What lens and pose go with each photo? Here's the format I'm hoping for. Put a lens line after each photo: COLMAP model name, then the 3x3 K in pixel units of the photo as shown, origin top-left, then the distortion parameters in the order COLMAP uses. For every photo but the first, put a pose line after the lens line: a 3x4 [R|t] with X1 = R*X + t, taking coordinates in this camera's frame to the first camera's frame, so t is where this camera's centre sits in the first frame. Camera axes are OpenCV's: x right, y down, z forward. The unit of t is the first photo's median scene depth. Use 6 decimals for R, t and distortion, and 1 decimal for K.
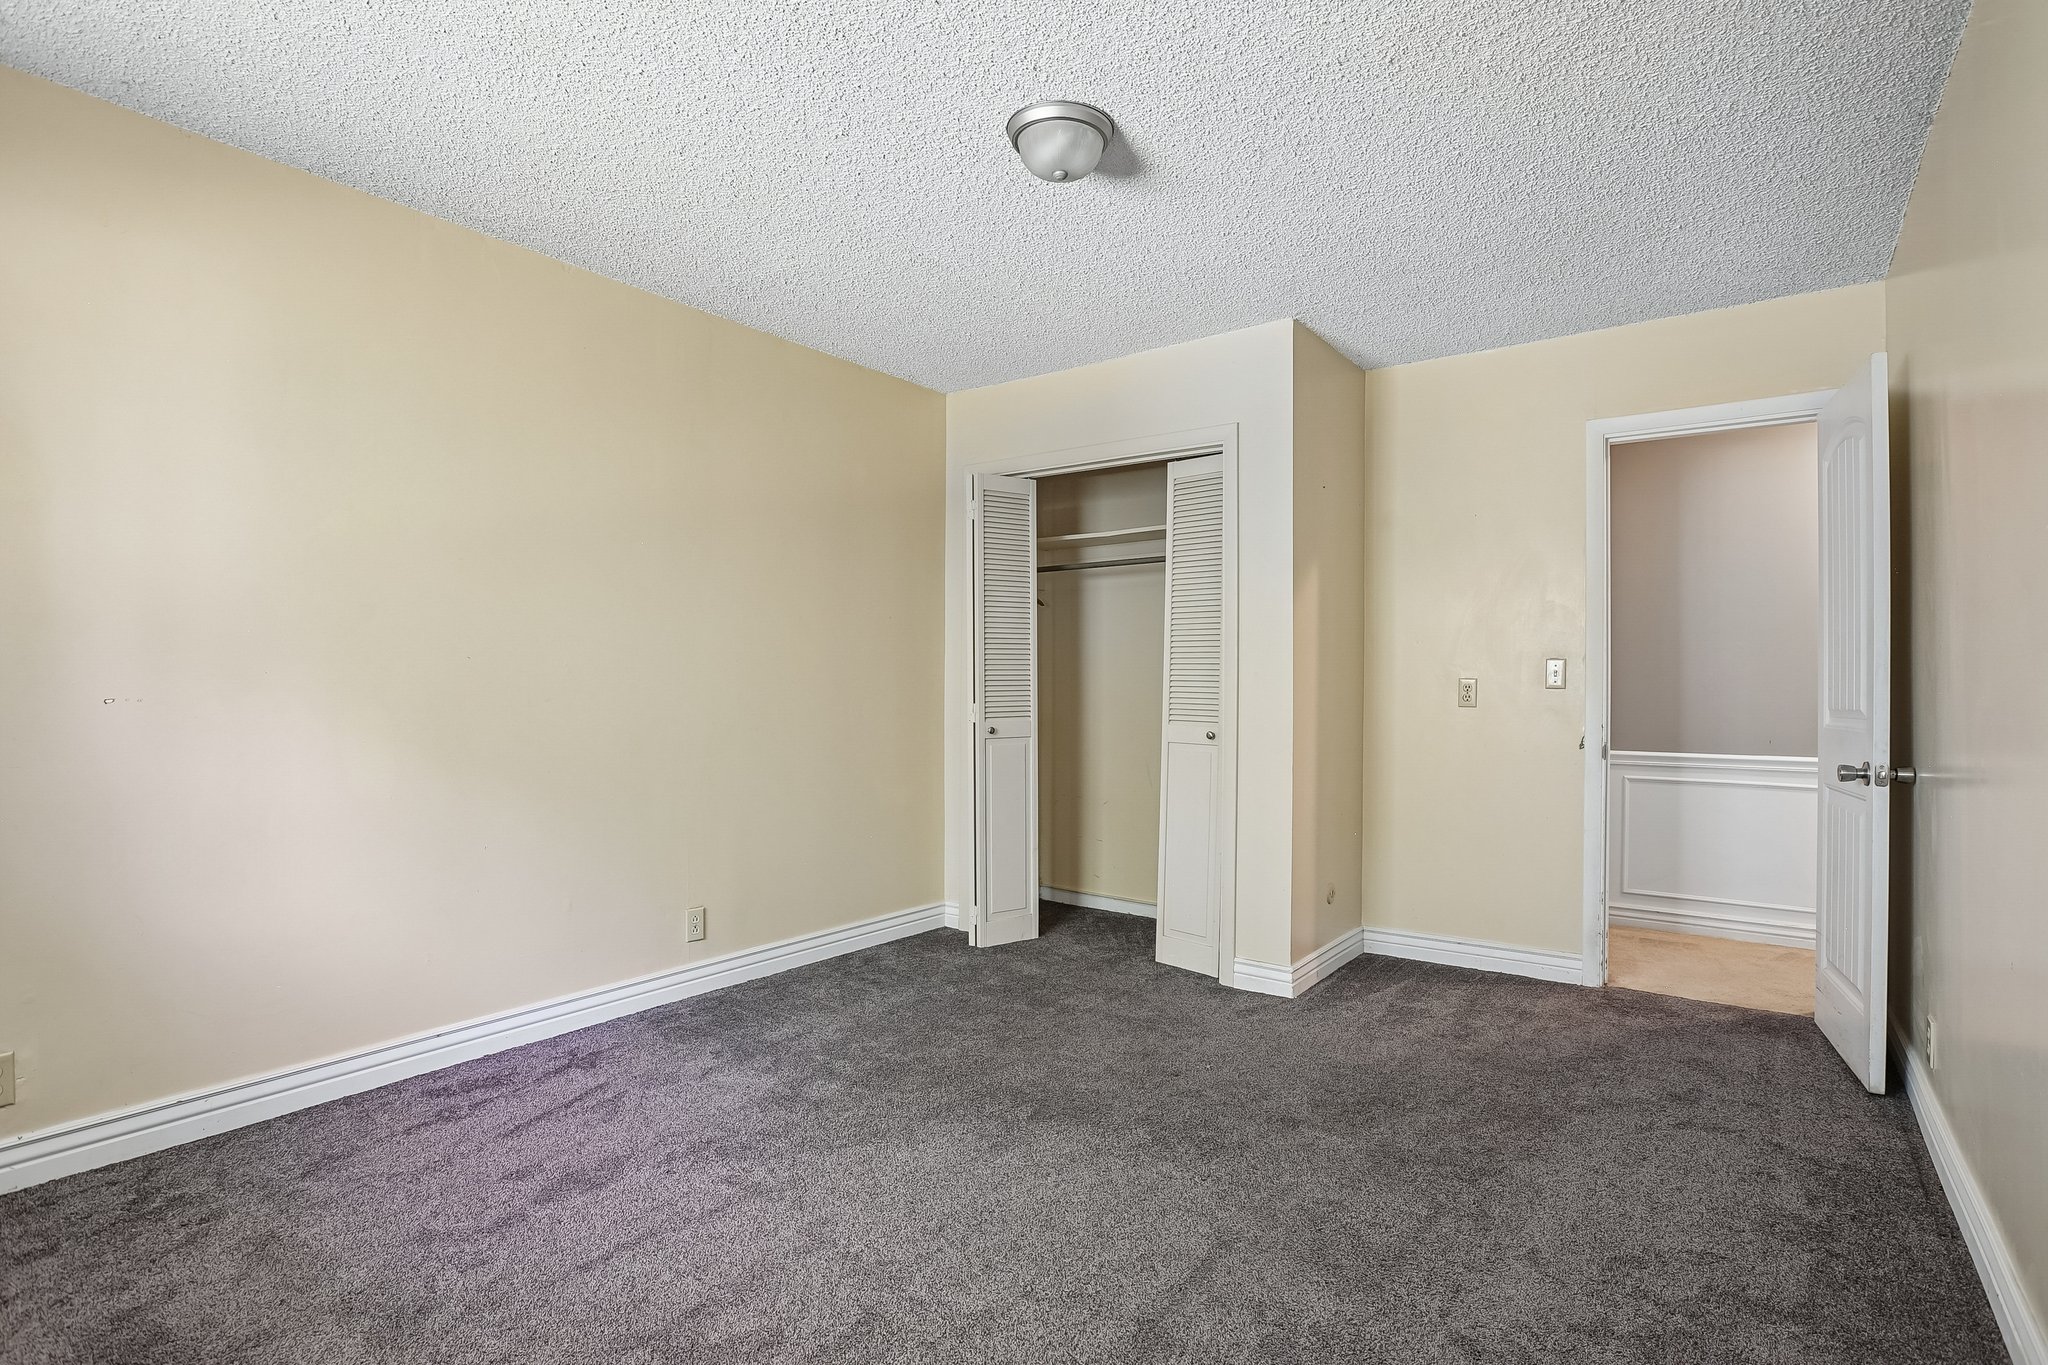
lens RADIAL K [[972.5, 0, 1031.6], [0, 972.5, 687.9], [0, 0, 1]] dist [-0.057689, 0.025391]
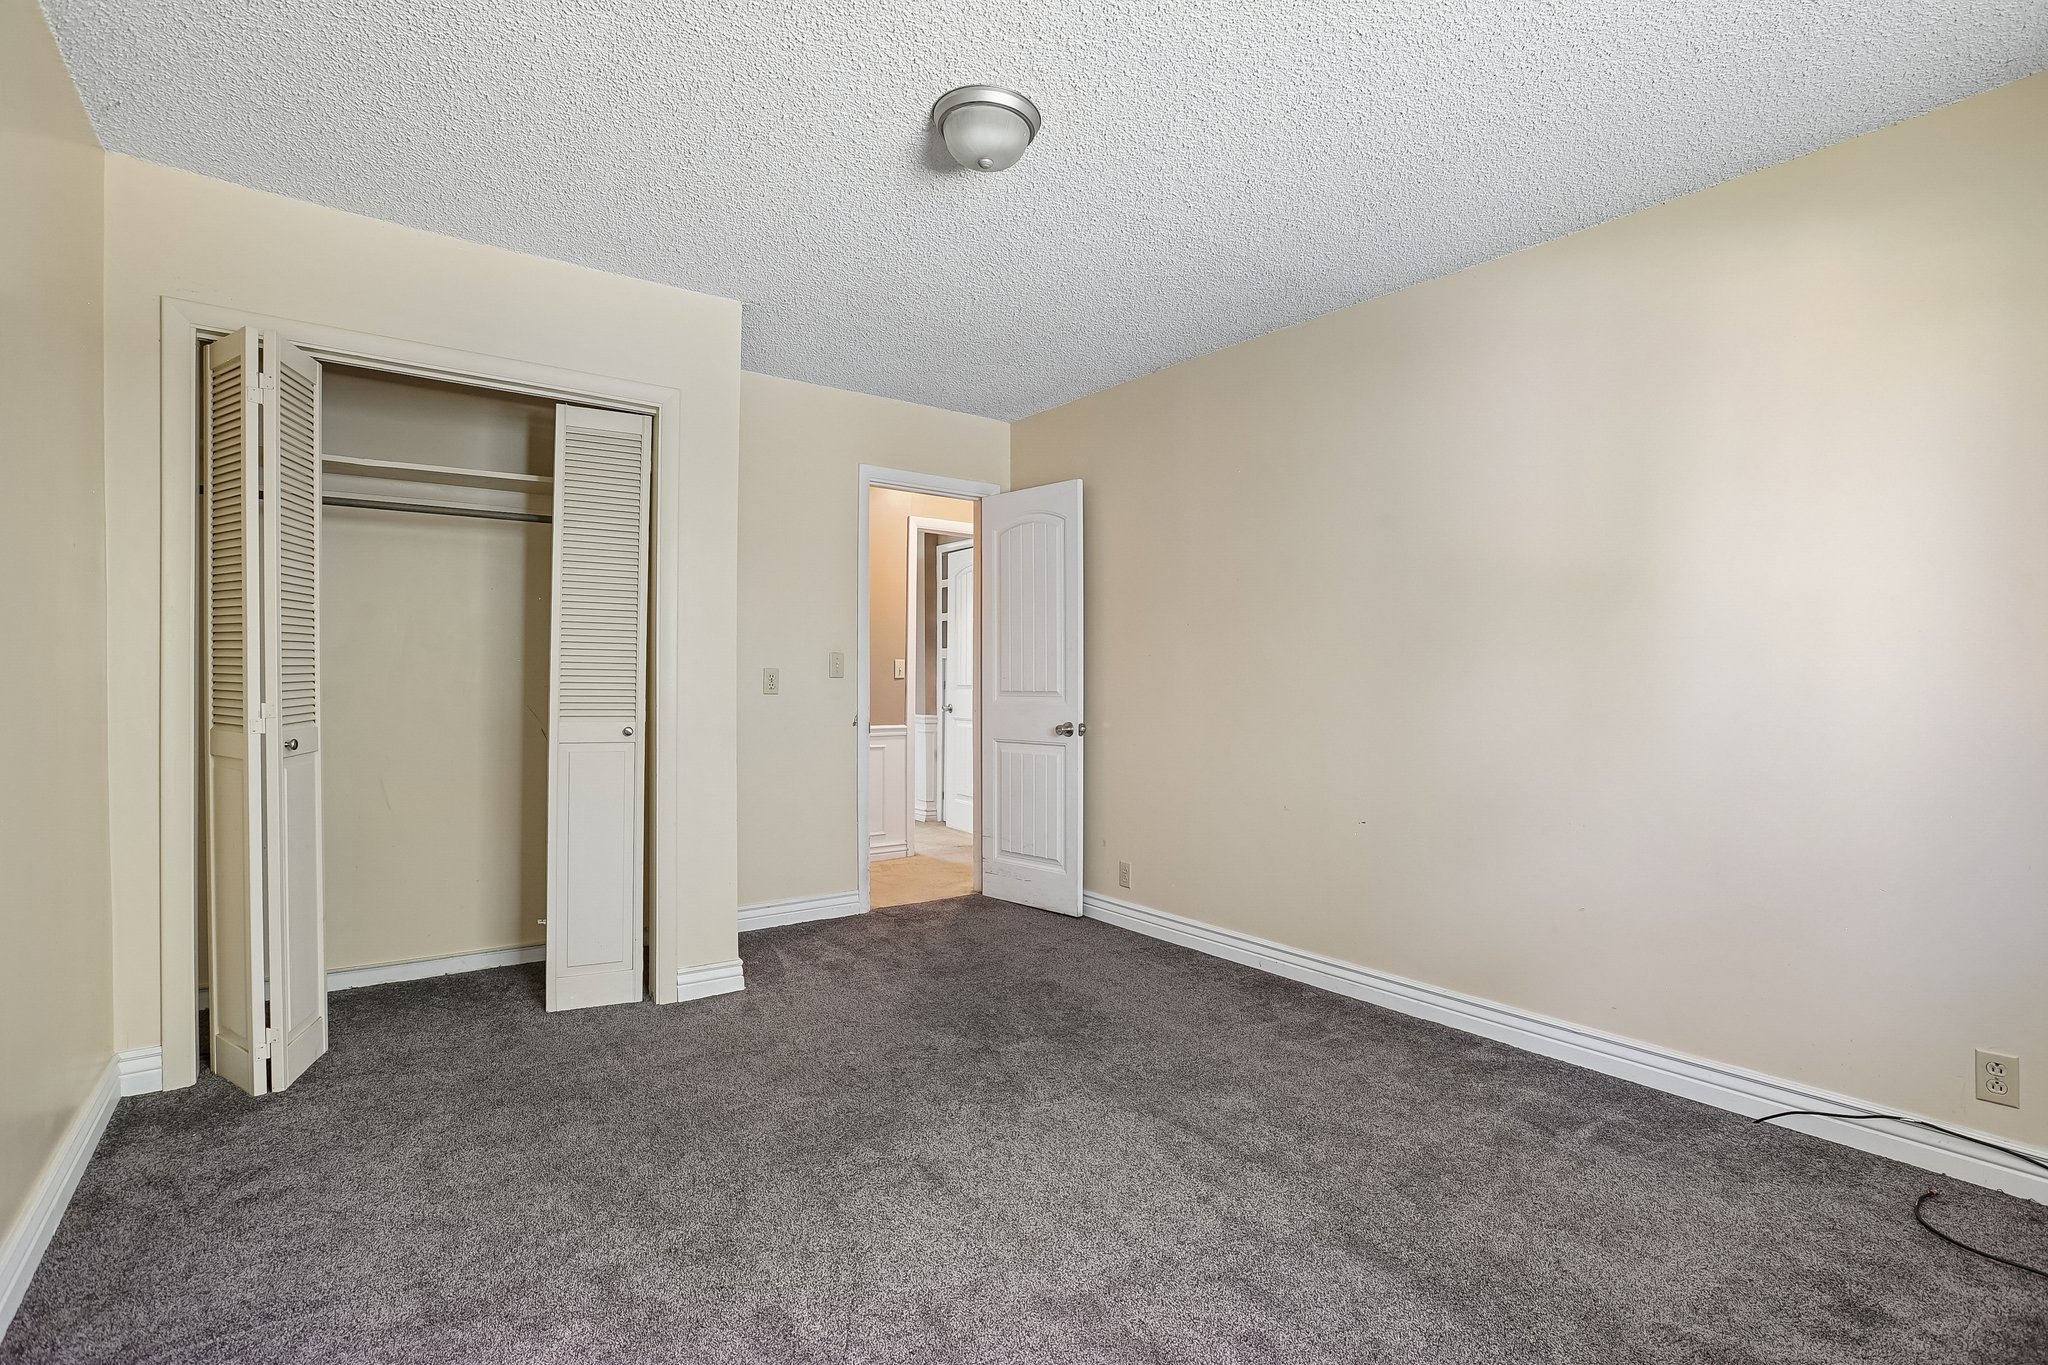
lens RADIAL K [[972.5, 0, 1031.6], [0, 972.5, 687.9], [0, 0, 1]] dist [-0.057689, 0.025391]
pose [[0.291023, -0.013558, 0.956620, -0.597510], [-0.003300, 0.999879, 0.015175, -0.005708], [-0.956710, -0.007573, 0.290944, 0.434021]]
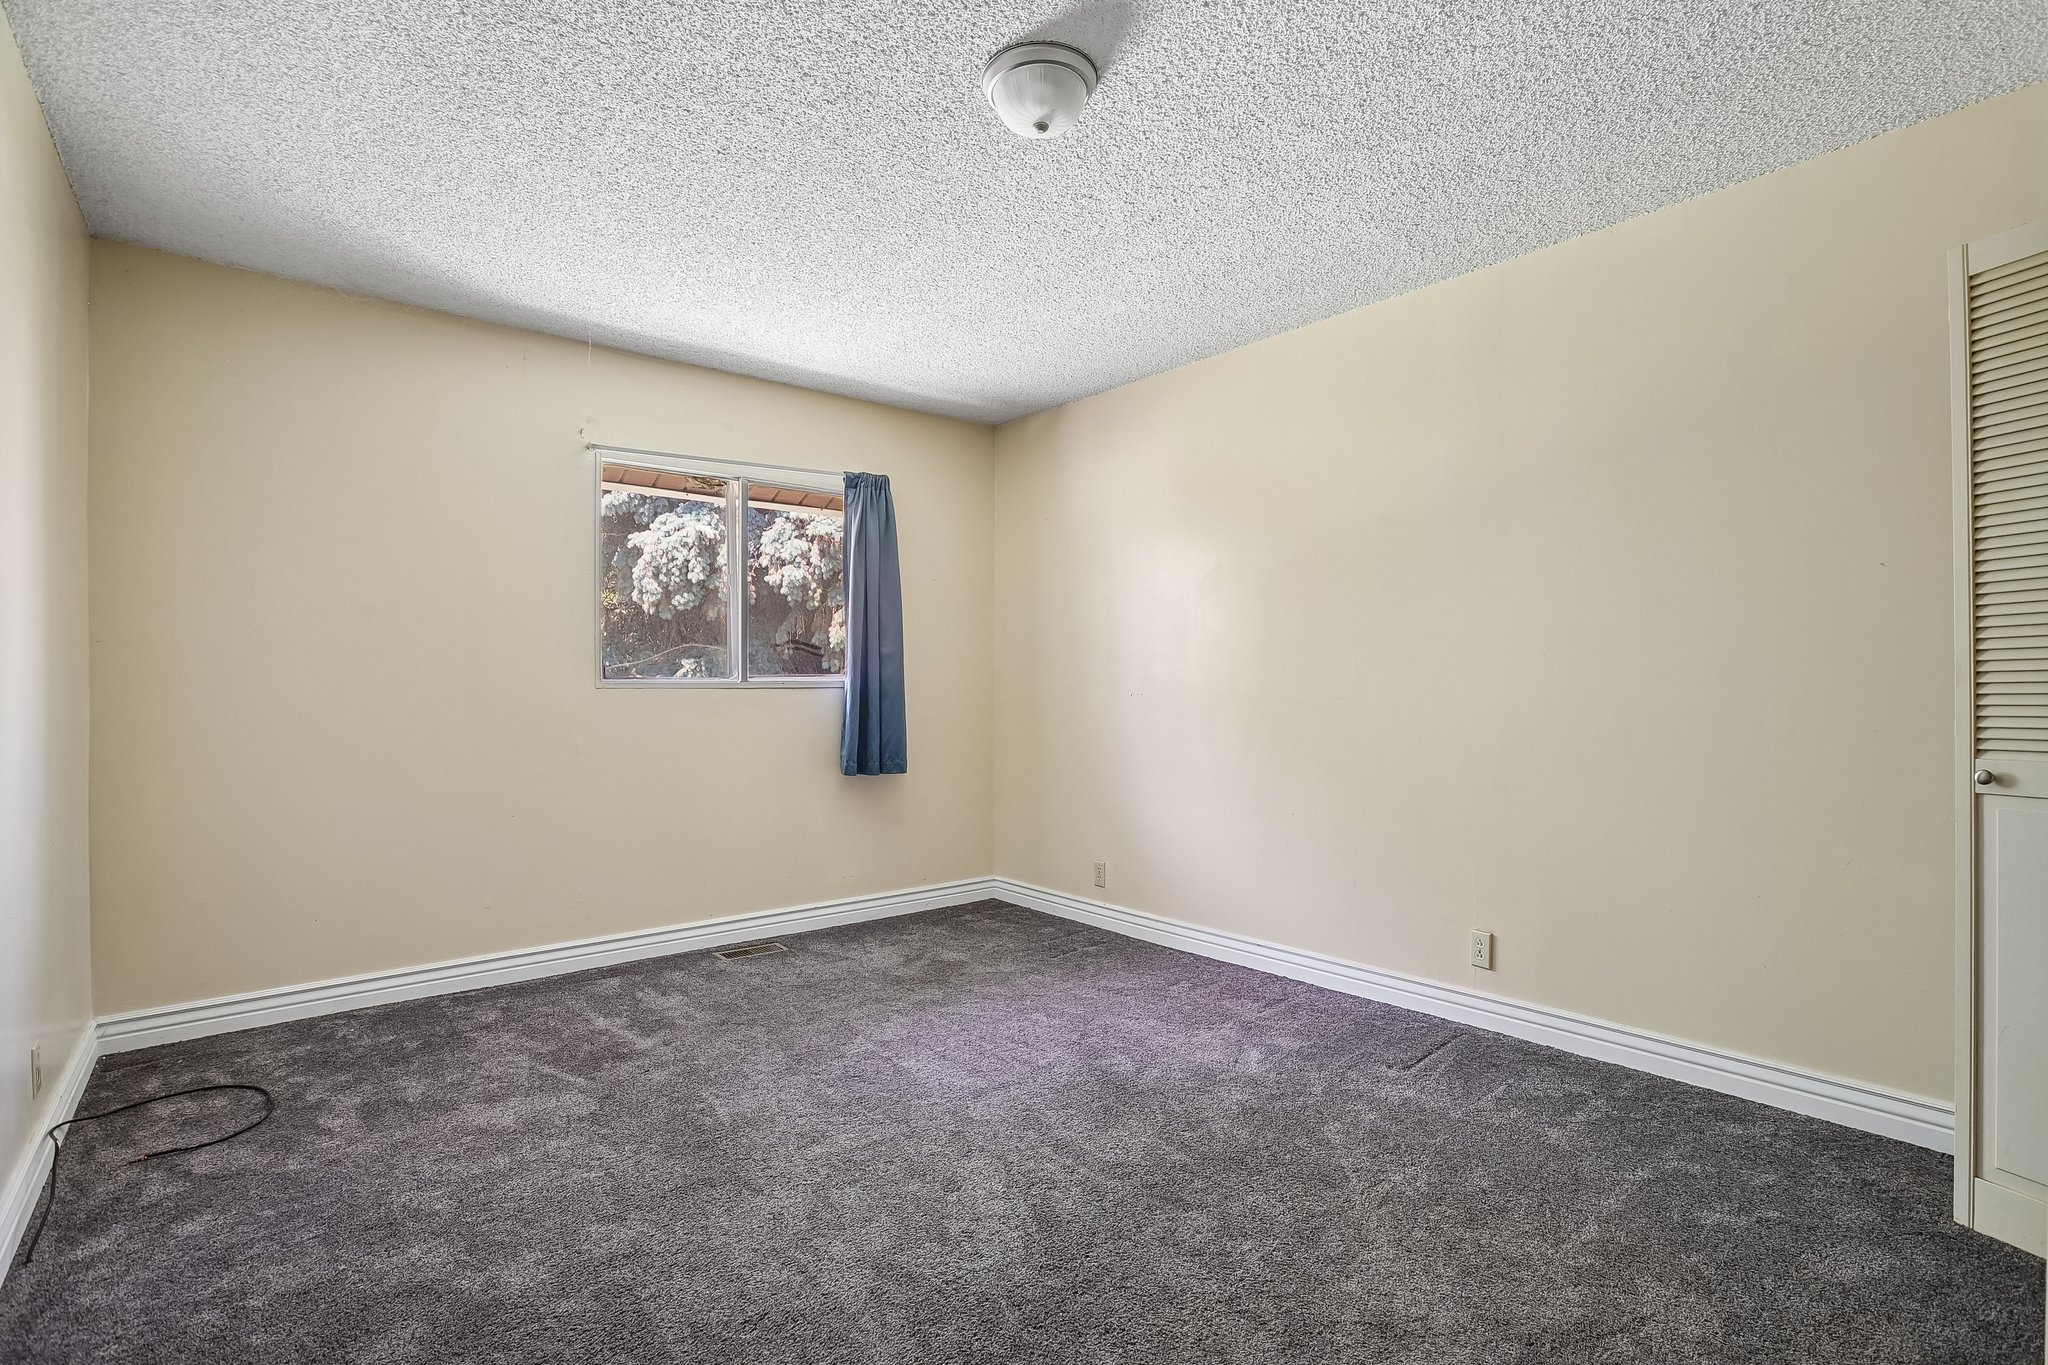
lens RADIAL K [[951.4, 0, 1029.7], [0, 951.4, 686.5], [0, 0, 1]] dist [-0.060519, 0.024125]
pose [[-0.233122, 0.000754, -0.972447, 0.603537], [0.005711, 0.999984, -0.000594, -0.003554], [0.972431, -0.005693, -0.233123, 0.792461]]
